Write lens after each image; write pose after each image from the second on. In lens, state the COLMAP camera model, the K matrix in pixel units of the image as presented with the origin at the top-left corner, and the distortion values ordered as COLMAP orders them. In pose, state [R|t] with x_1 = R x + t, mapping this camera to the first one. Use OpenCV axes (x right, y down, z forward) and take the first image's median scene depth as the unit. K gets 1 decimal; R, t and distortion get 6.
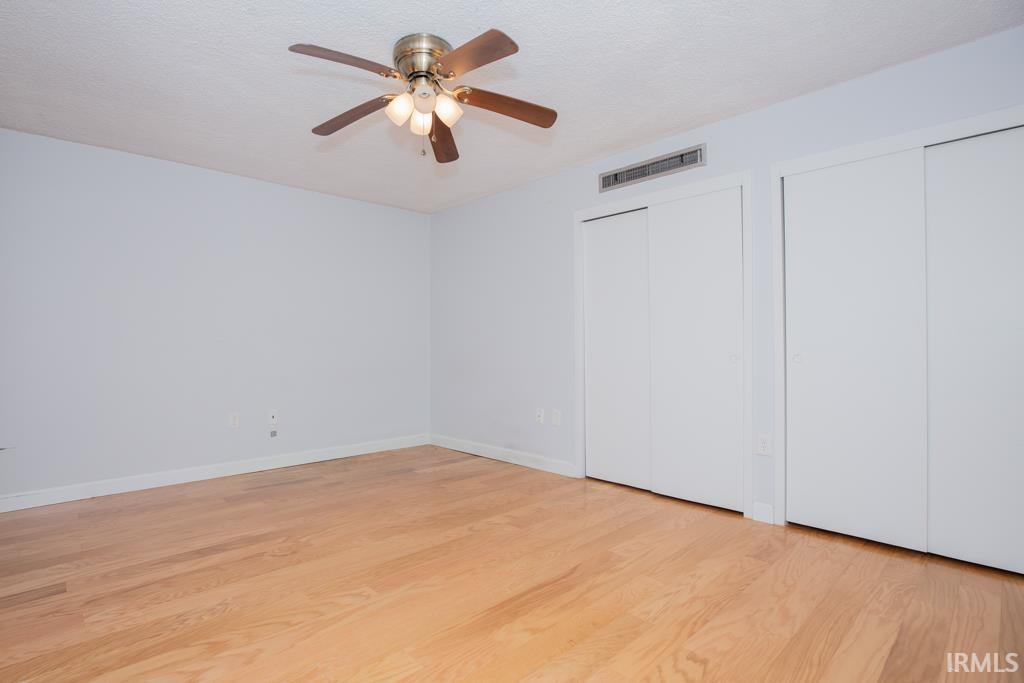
lens RADIAL K [[505.1, 0, 472.5], [0, 505.1, 341.1], [0, 0, 1]] dist [-0.030668, 0.001483]
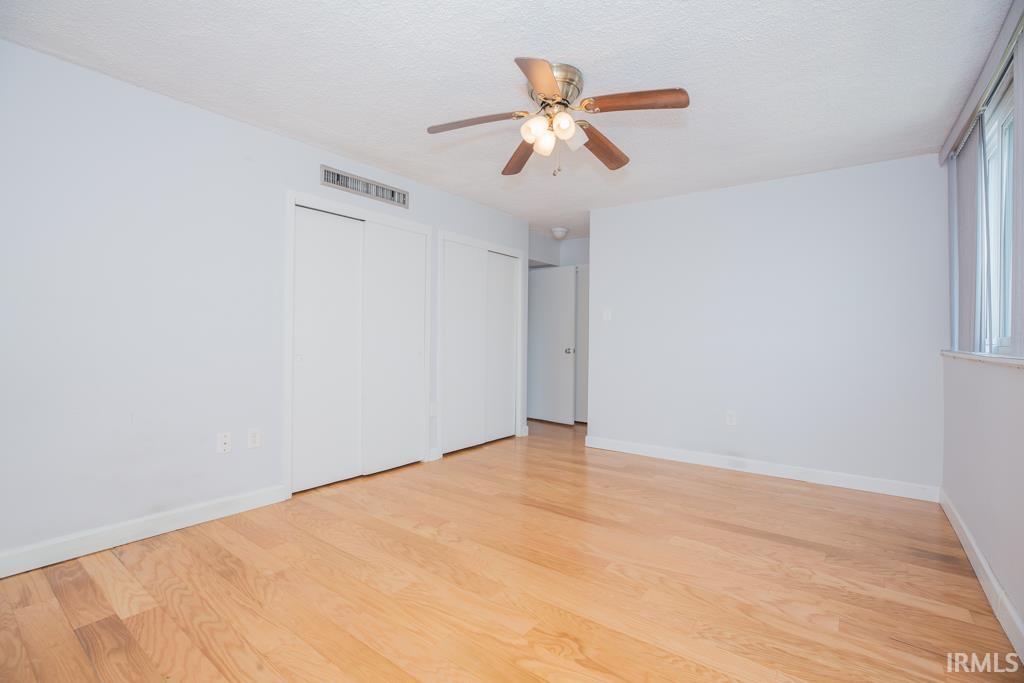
lens RADIAL K [[459.3, 0, 512.7], [0, 459.3, 340.5], [0, 0, 1]] dist [-0.021684, 0.000286]
pose [[-0.202821, -0.002785, 0.979212, -1.021374], [-0.023233, 0.999728, -0.001969, -0.017664], [-0.978940, -0.023149, -0.202830, 1.237238]]
